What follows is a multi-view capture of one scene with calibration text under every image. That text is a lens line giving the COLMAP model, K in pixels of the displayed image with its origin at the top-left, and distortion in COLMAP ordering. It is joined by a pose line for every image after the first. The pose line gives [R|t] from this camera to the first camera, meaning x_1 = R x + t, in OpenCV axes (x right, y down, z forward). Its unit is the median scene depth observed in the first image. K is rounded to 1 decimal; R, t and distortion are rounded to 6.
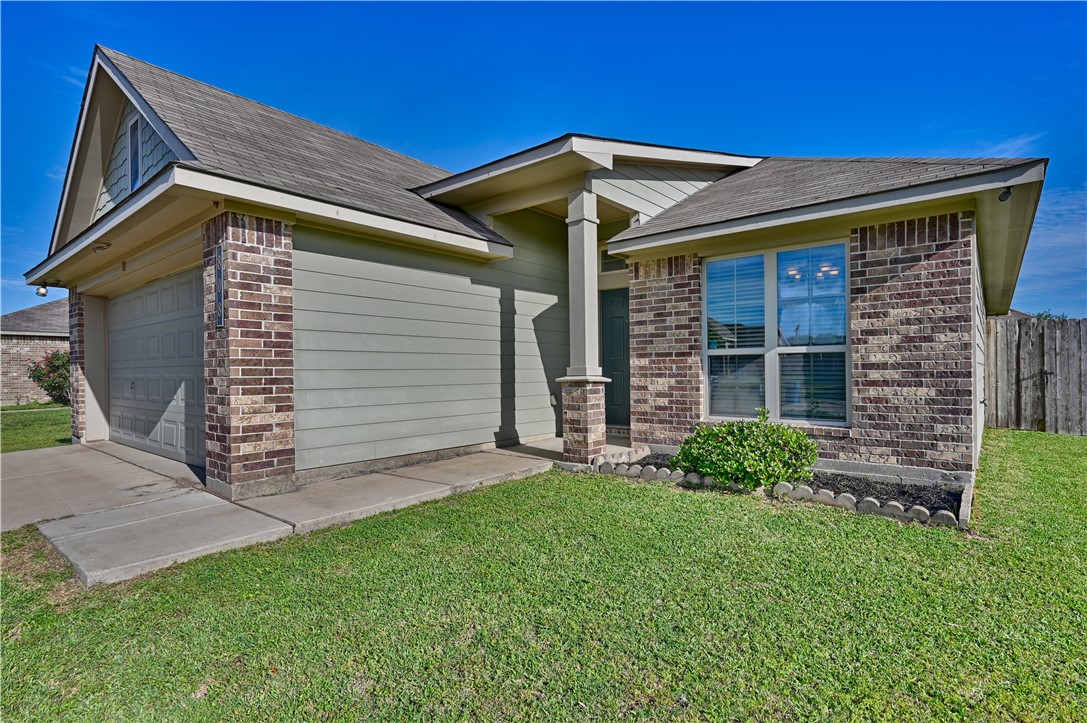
lens RADIAL K [[533.8, 0, 551.5], [0, 533.8, 367.9], [0, 0, 1]] dist [-0.003488, 0.000044]
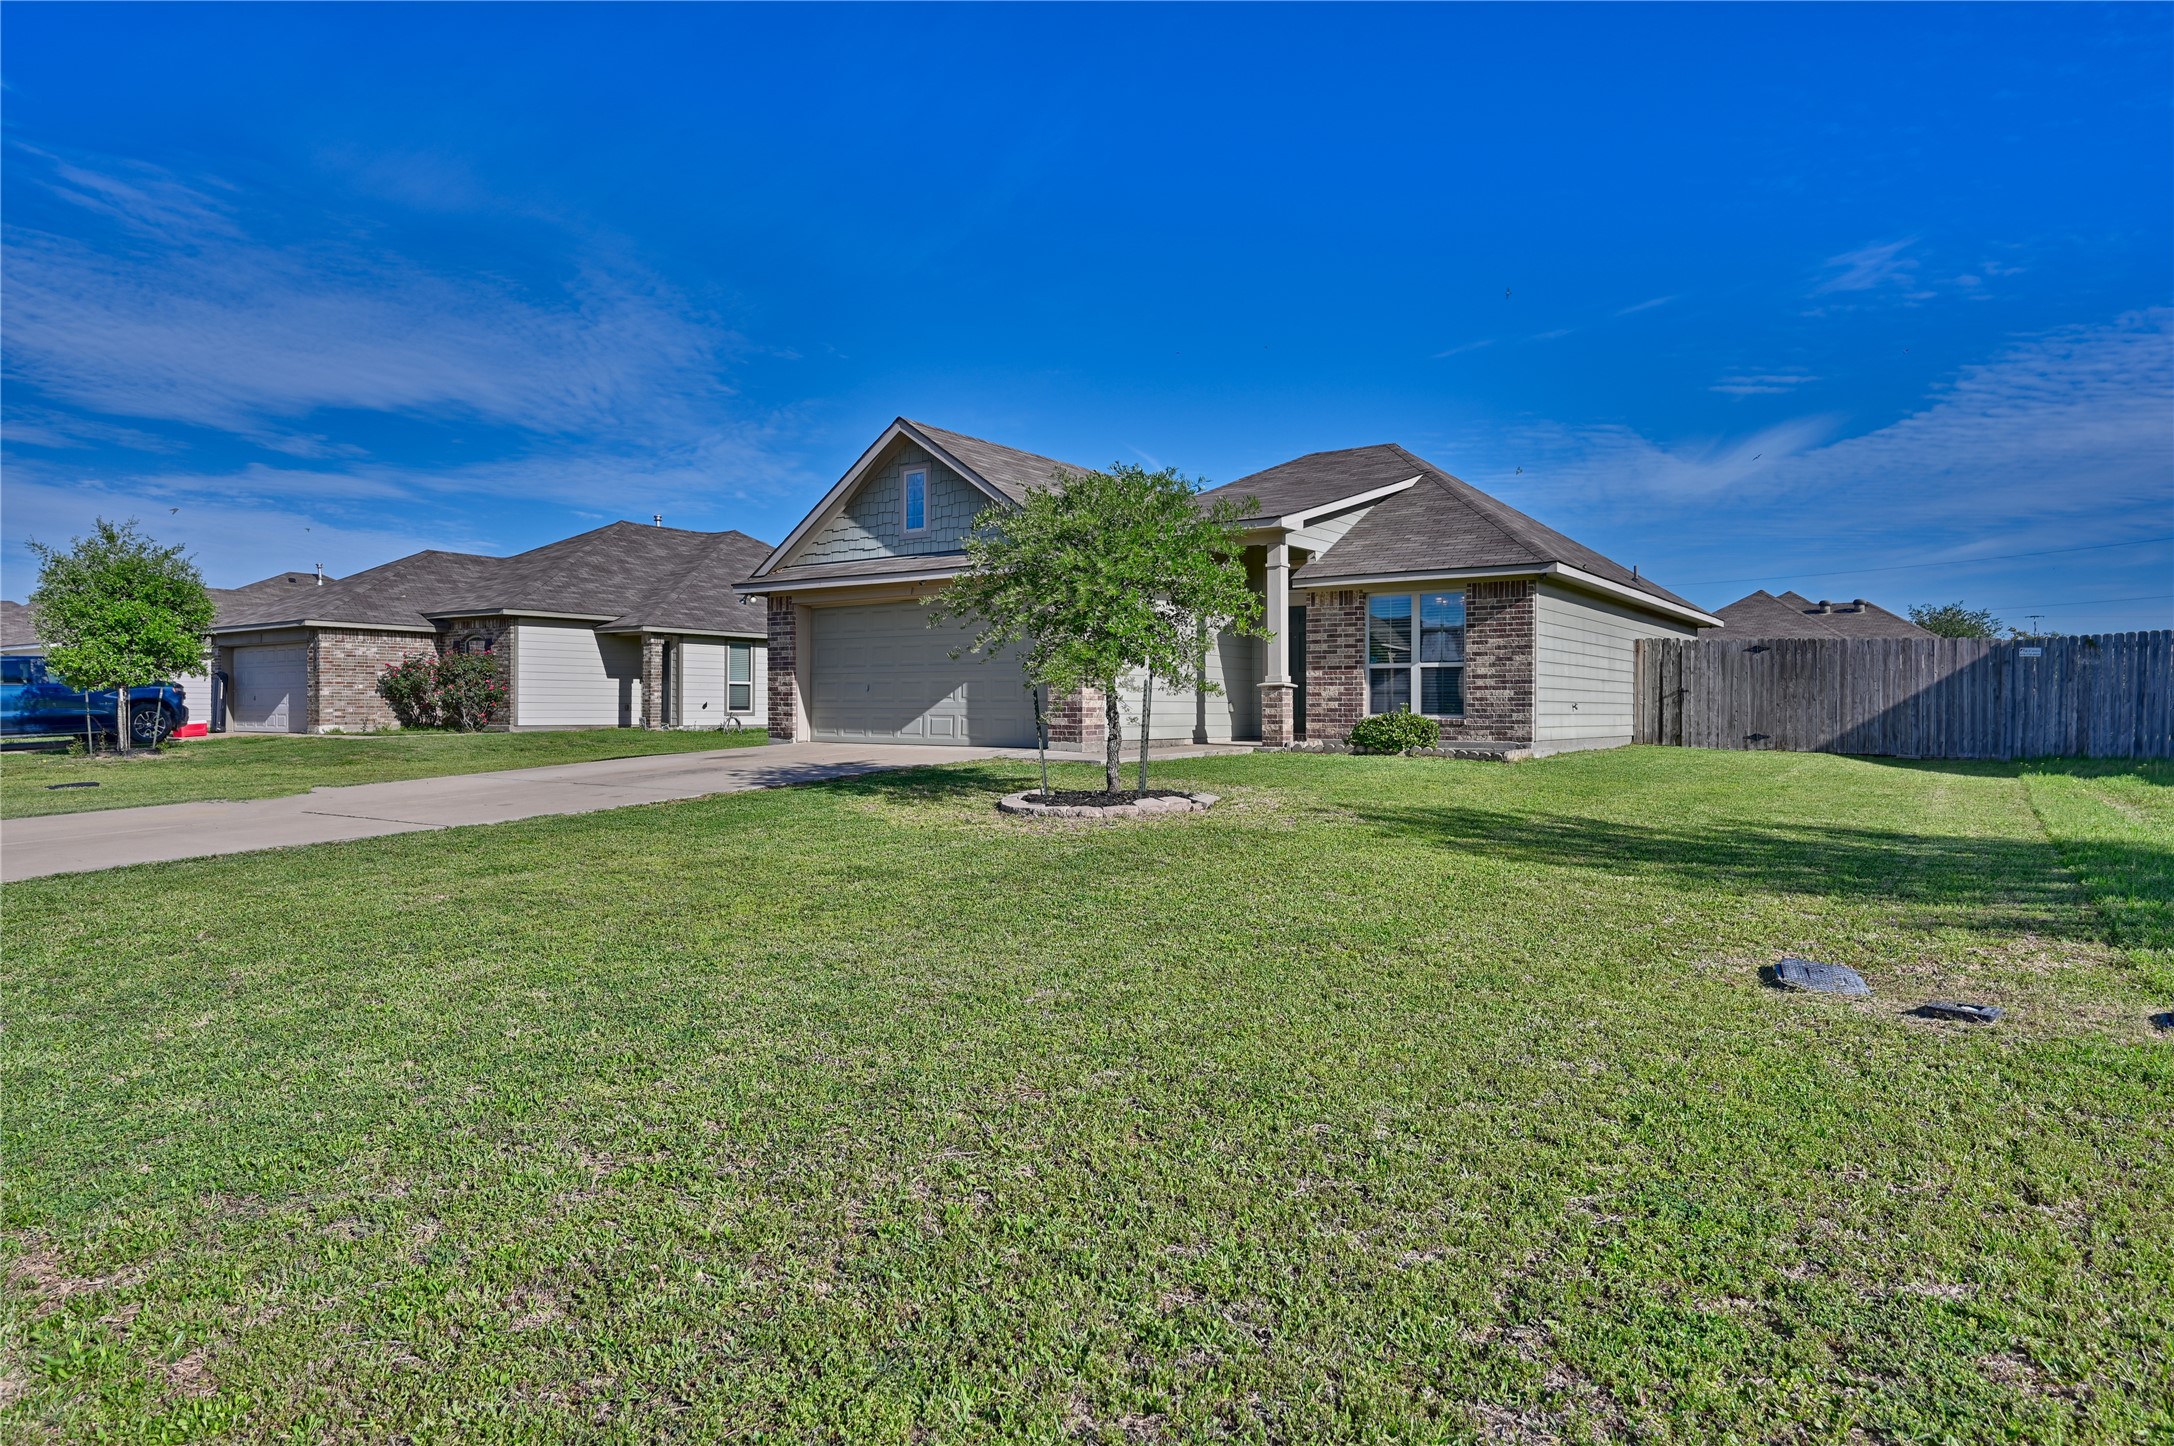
lens RADIAL K [[1205.0, 0, 1068.6], [0, 1205.0, 705.4], [0, 0, 1]] dist [-0.006697, -0.000985]
pose [[0.998348, 0.011817, 0.056226, -0.607603], [-0.012024, 0.999922, 0.003360, 0.066152], [-0.056182, -0.004031, 0.998412, -1.904749]]
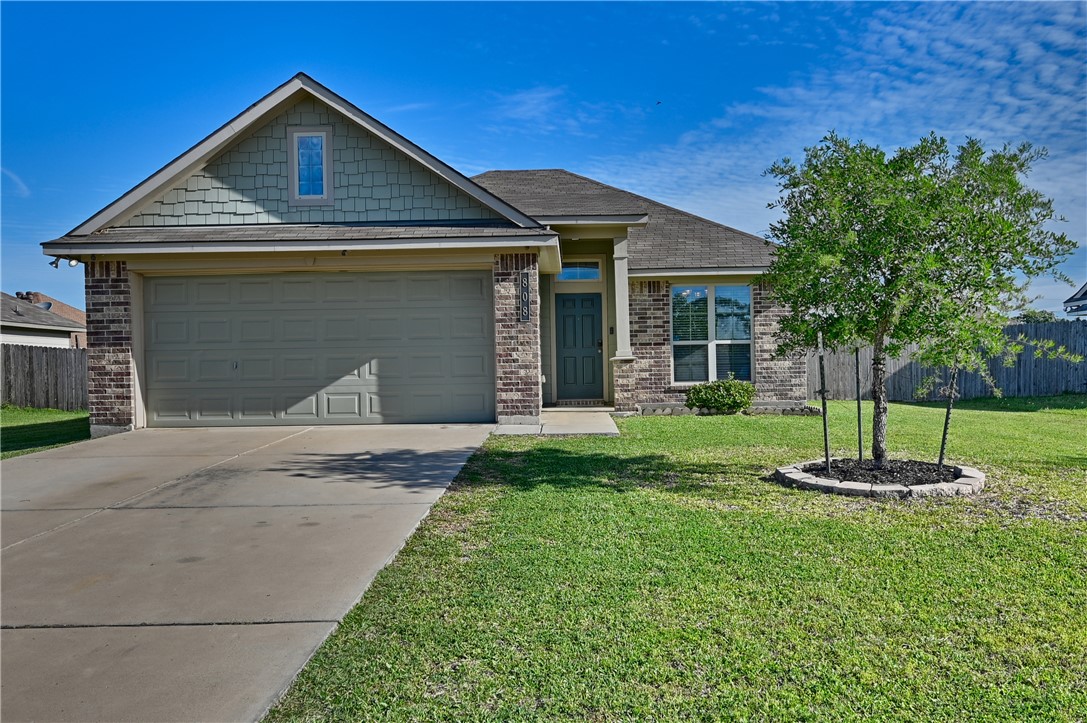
lens RADIAL K [[872.9, 0, 548.2], [0, 872.9, 372.3], [0, 0, 1]] dist [0.009562, 0.000825]
pose [[0.795208, -0.004228, 0.606322, -1.605558], [0.006326, 0.999979, -0.001324, 0.060324], [-0.606304, 0.004889, 0.795218, -0.863958]]
